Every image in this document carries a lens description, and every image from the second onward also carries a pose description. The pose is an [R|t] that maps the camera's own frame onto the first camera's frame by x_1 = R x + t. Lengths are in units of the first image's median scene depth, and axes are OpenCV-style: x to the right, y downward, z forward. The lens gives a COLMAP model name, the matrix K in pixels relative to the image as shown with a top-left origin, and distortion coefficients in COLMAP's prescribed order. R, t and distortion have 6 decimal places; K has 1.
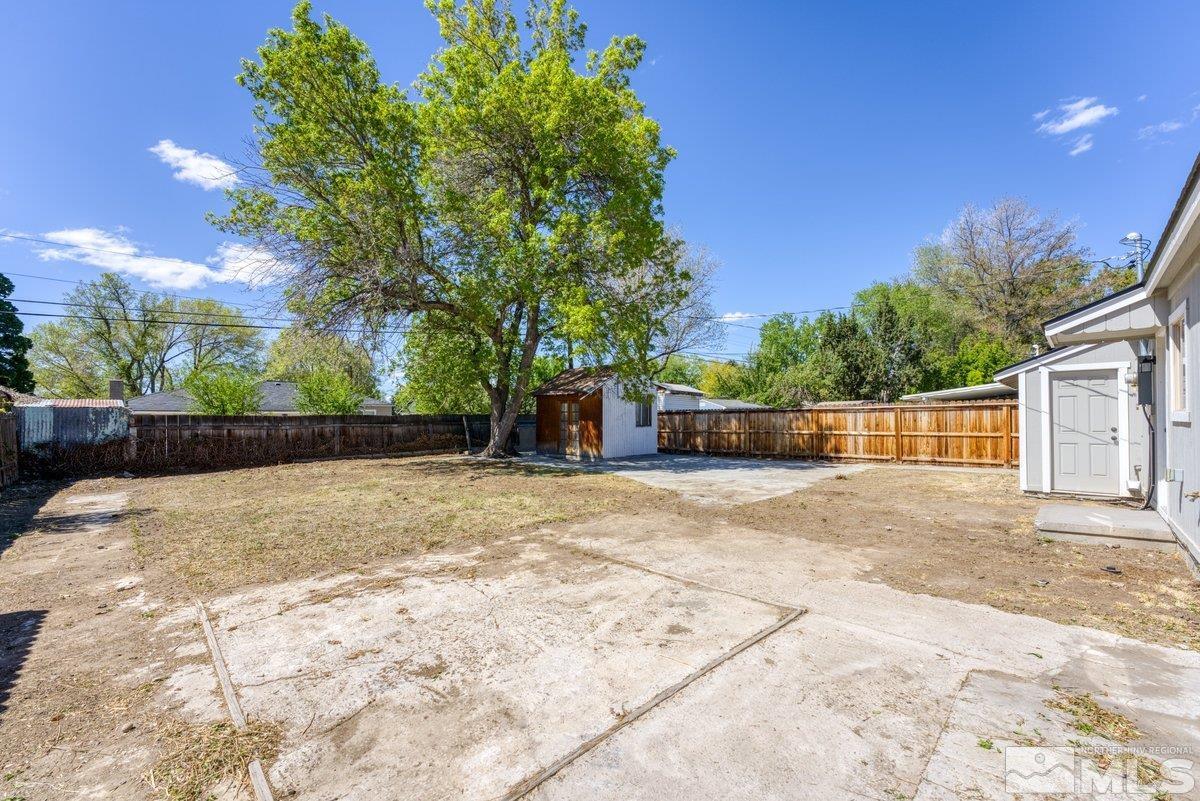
lens RADIAL K [[476.5, 0, 600.2], [0, 476.5, 417.4], [0, 0, 1]] dist [-0.000538, -0.000114]
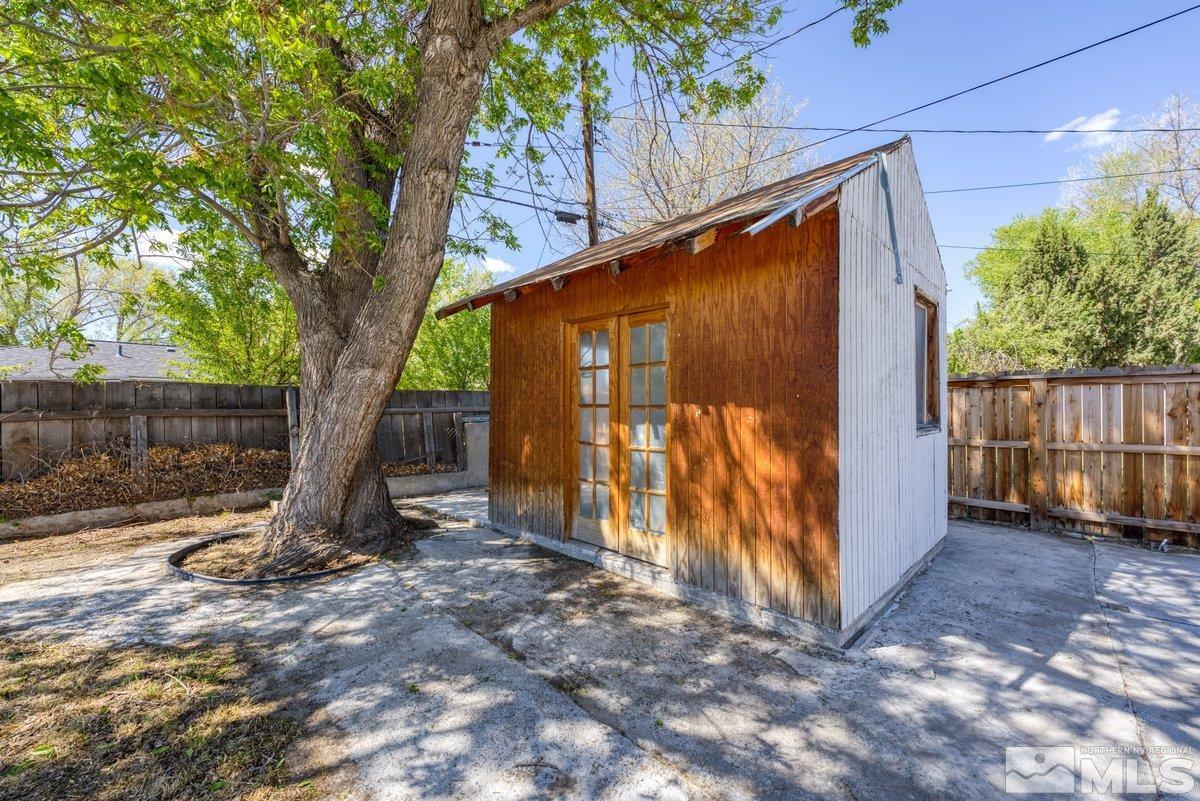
lens RADIAL K [[540.9, 0, 600.0], [0, 540.9, 400.5], [0, 0, 1]] dist [0.039768, 0.000269]
pose [[0.999970, 0.007693, -0.000087, -0.073327], [-0.007694, 0.999851, -0.015474, 0.008754], [-0.000032, 0.015474, 0.999880, 0.732635]]
